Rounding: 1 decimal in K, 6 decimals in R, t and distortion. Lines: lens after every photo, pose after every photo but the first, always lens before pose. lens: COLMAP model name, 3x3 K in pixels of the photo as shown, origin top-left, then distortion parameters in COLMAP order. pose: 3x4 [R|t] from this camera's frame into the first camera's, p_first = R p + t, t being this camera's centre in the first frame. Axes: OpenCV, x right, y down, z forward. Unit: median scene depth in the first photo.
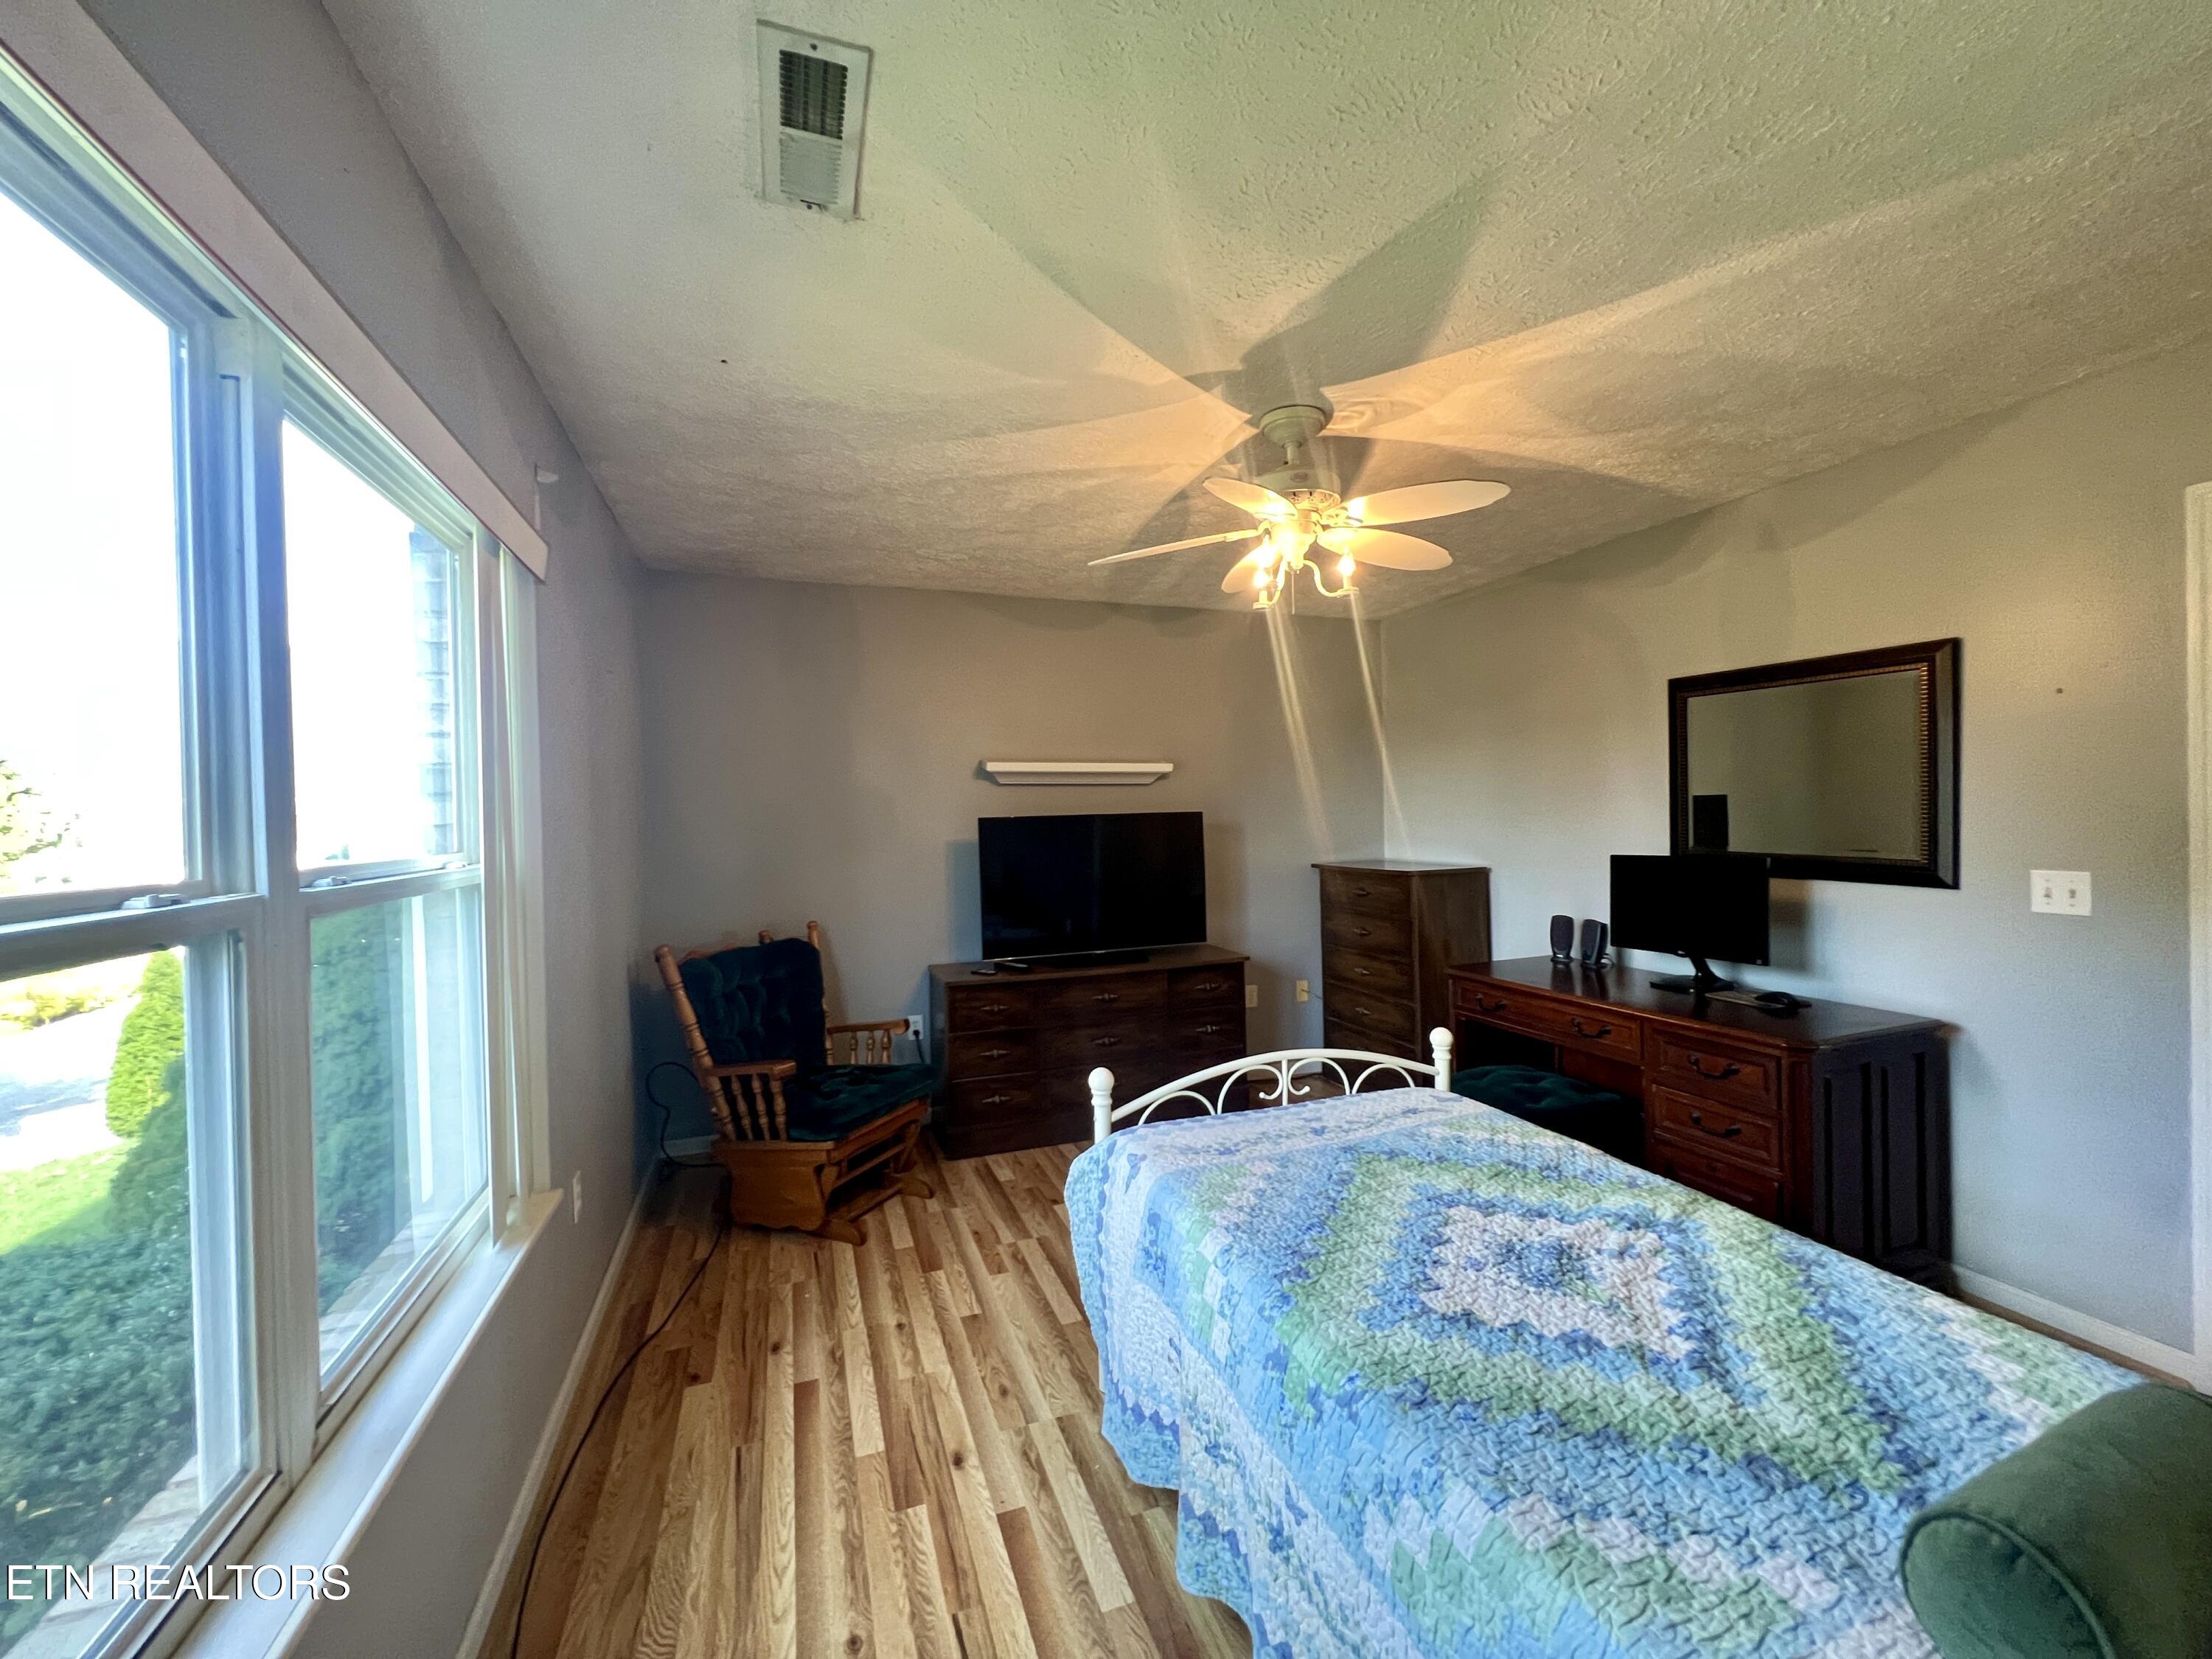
lens RADIAL K [[882.2, 0, 1100.4], [0, 882.2, 820.1], [0, 0, 1]] dist [-0.001505, 0.000057]
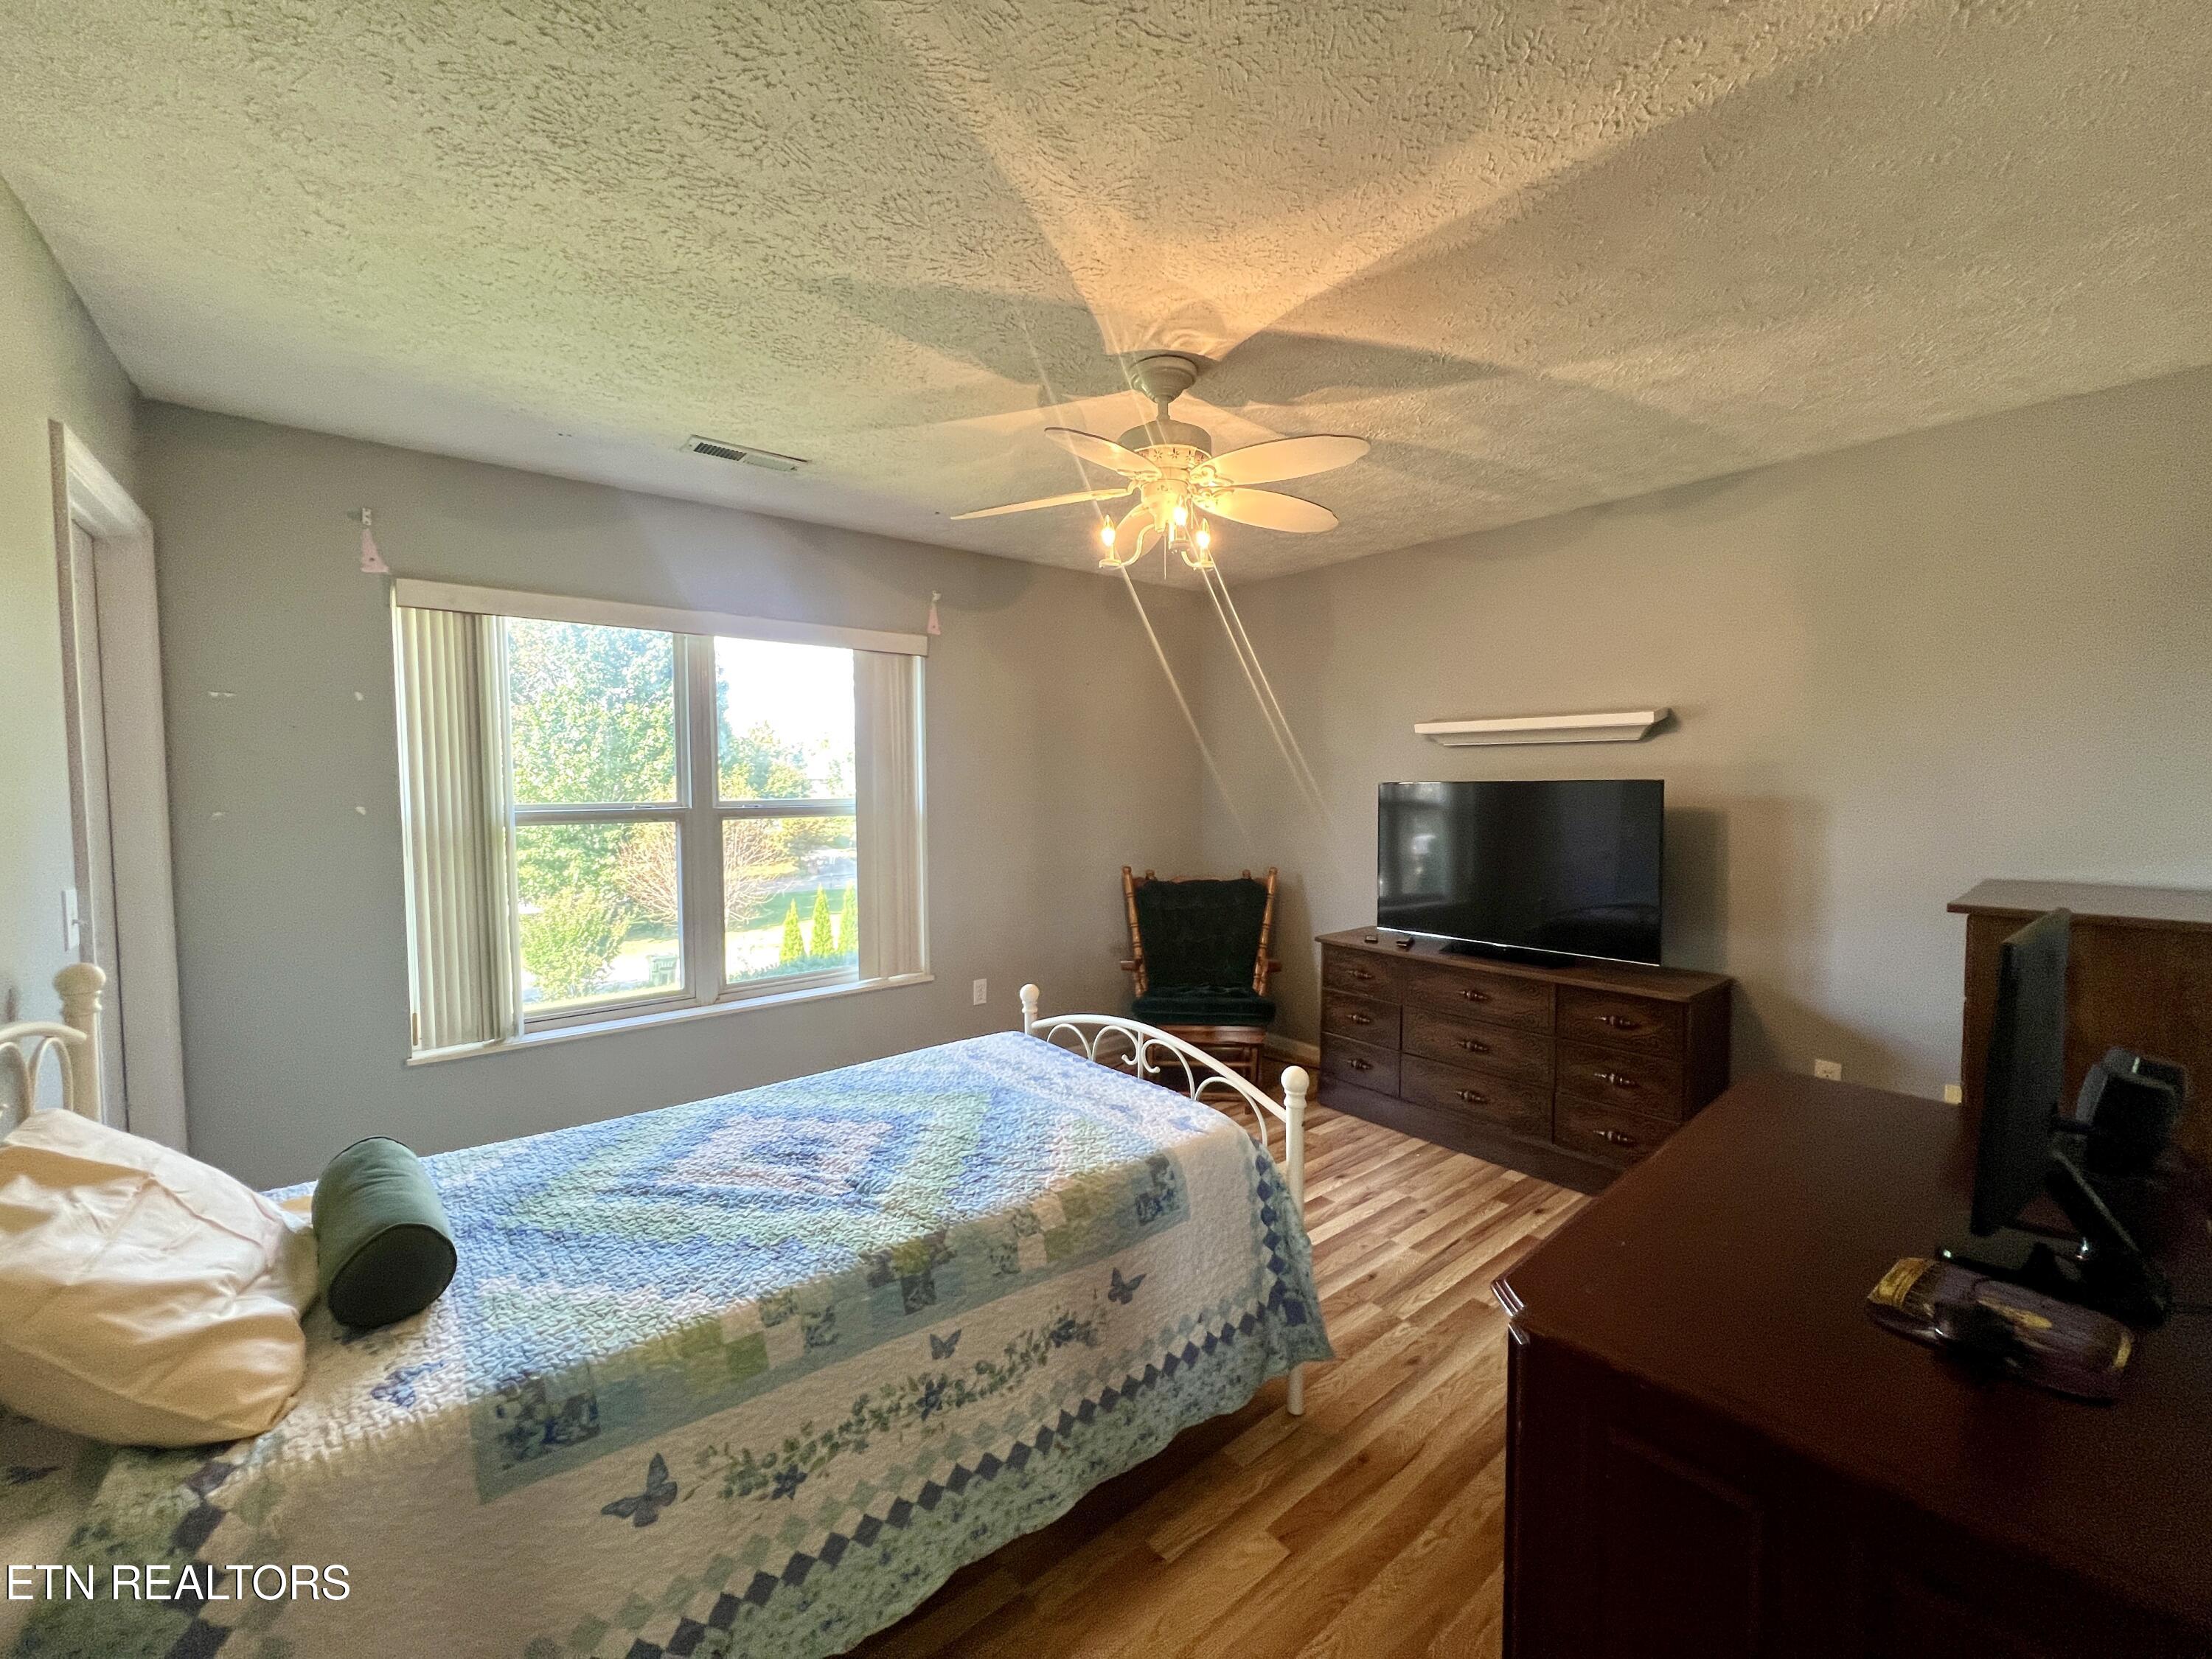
lens RADIAL K [[882.2, 0, 1100.4], [0, 882.2, 820.1], [0, 0, 1]] dist [-0.001505, 0.000057]
pose [[0.334850, 0.058128, -0.940477, 1.301542], [-0.006296, 0.998211, 0.059455, -0.034959], [0.942251, -0.013987, 0.334617, 0.716902]]
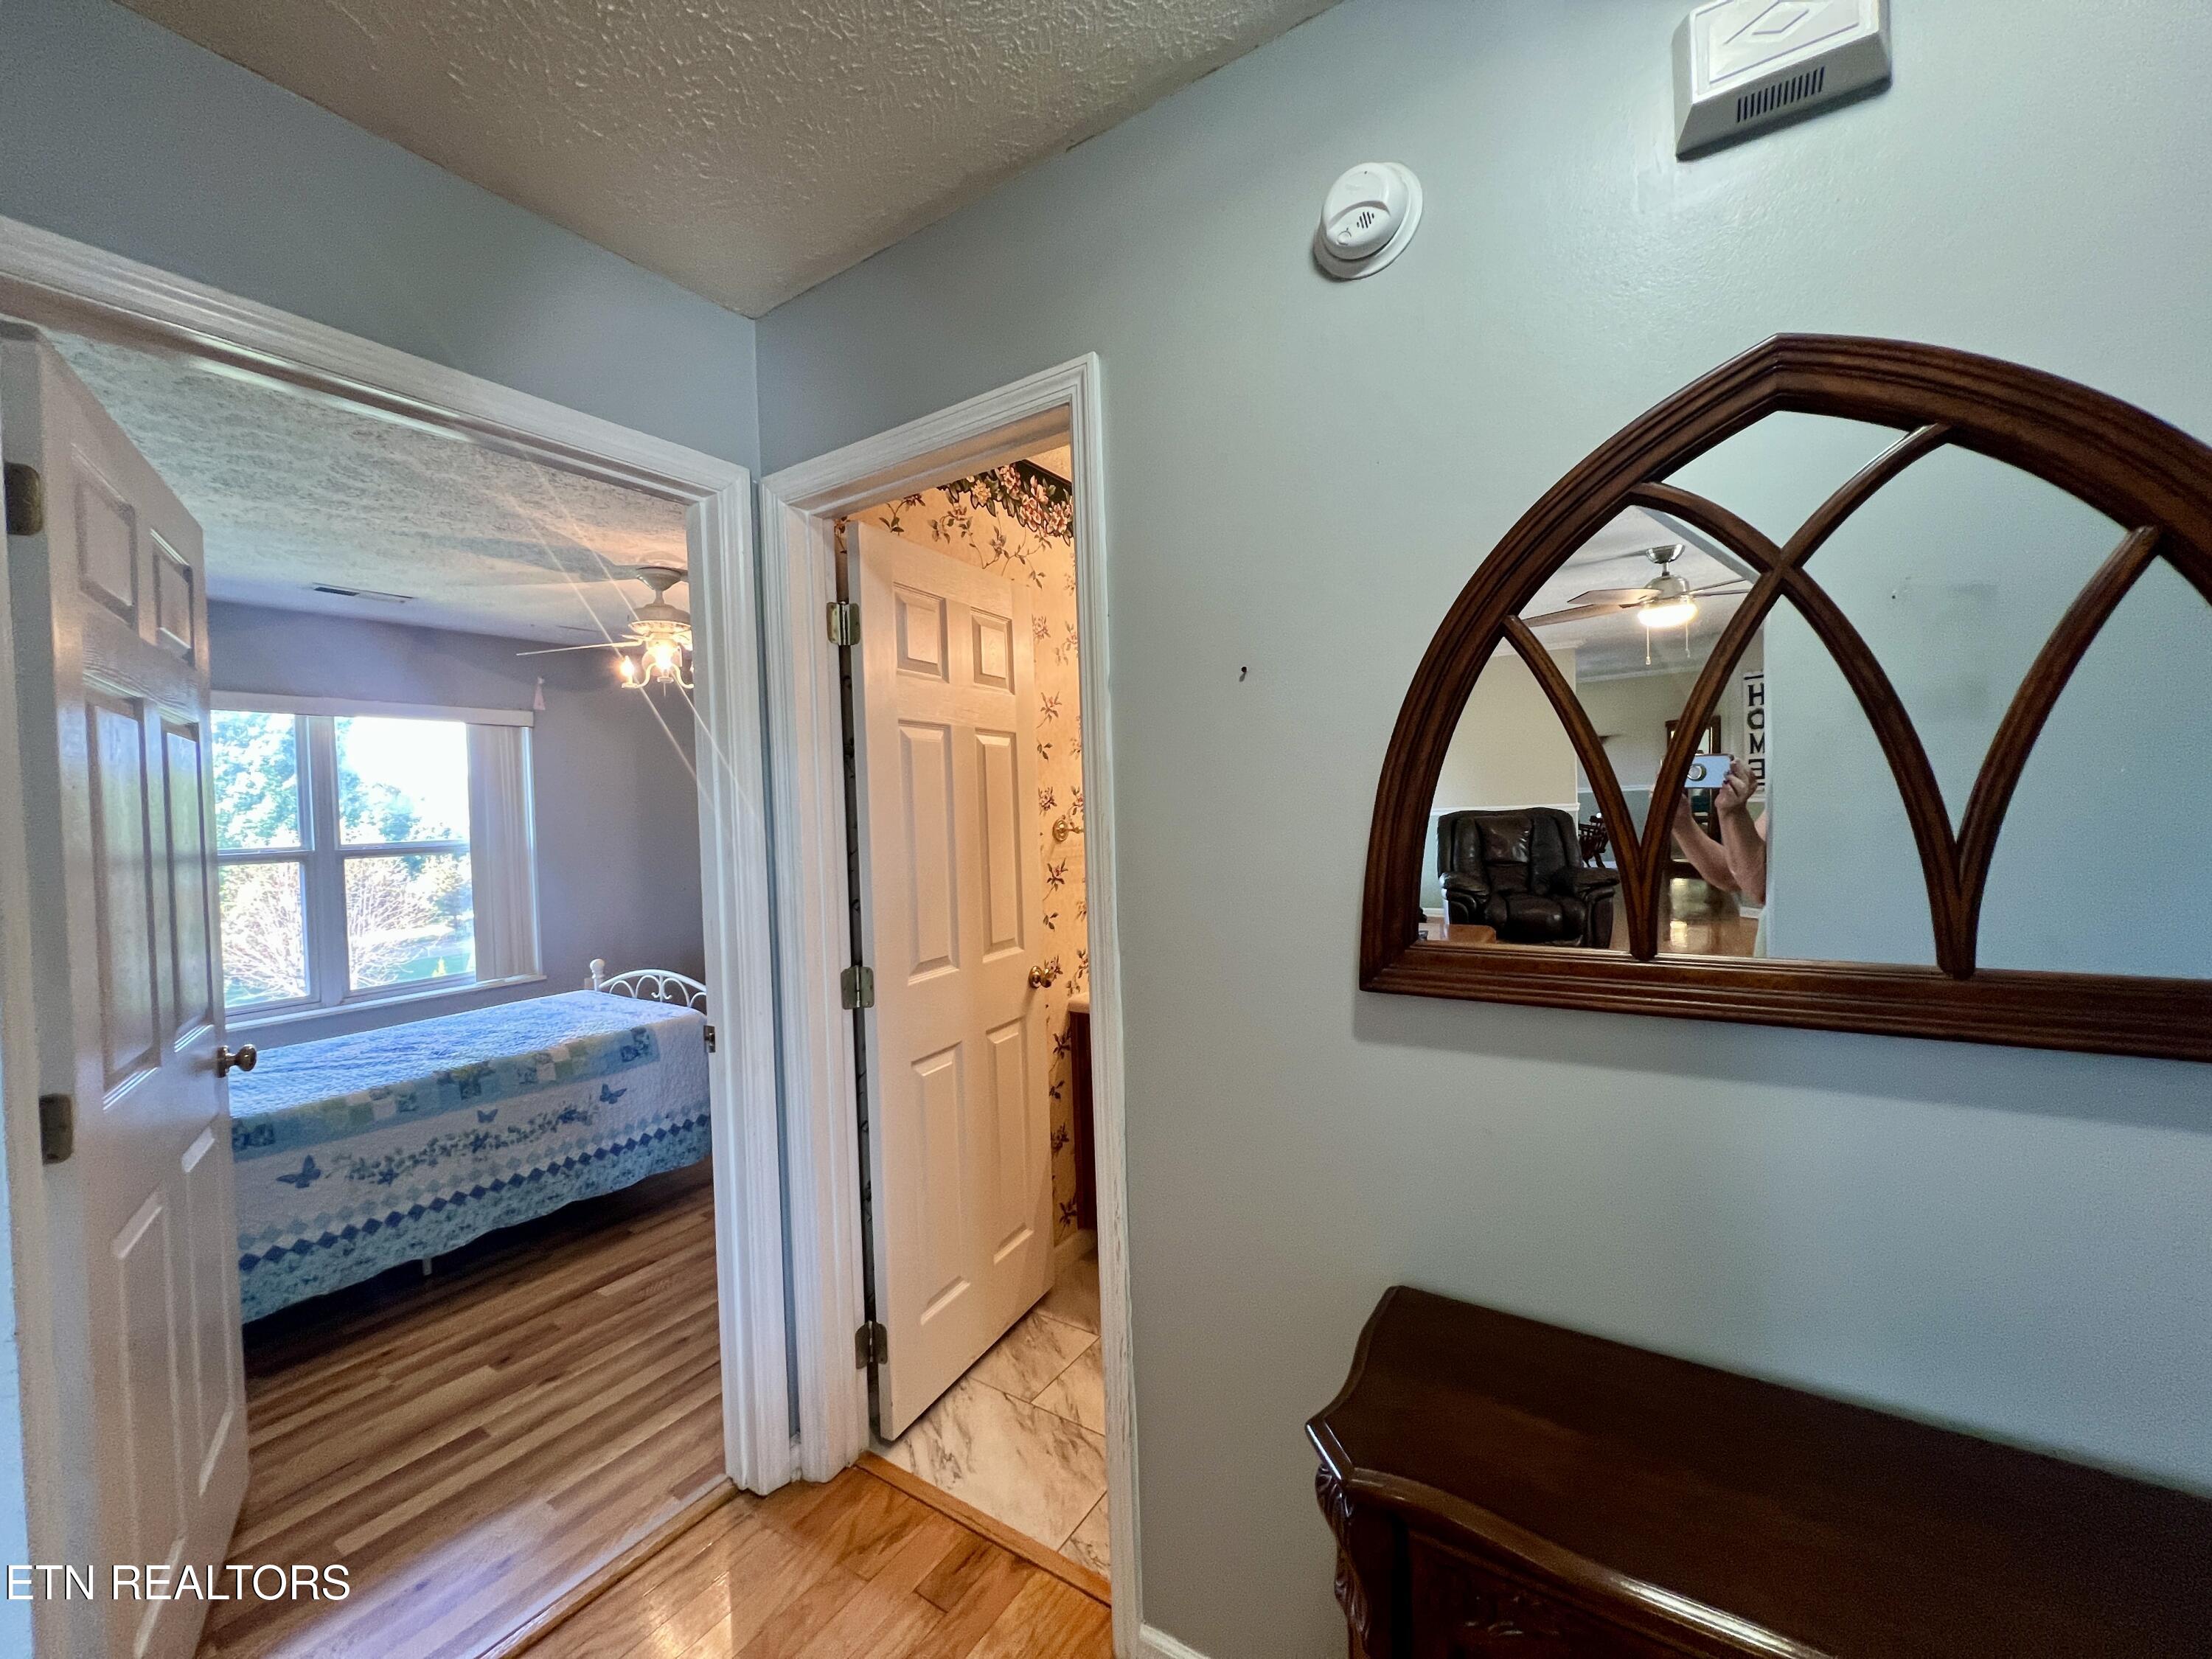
lens RADIAL K [[888.9, 0, 1103.0], [0, 888.9, 821.2], [0, 0, 1]] dist [-0.000228, 0.000224]
pose [[0.599825, 0.009526, -0.800074, 2.306285], [0.018042, 0.999514, 0.025426, -0.043312], [0.799928, -0.029686, 0.599362, 0.783702]]
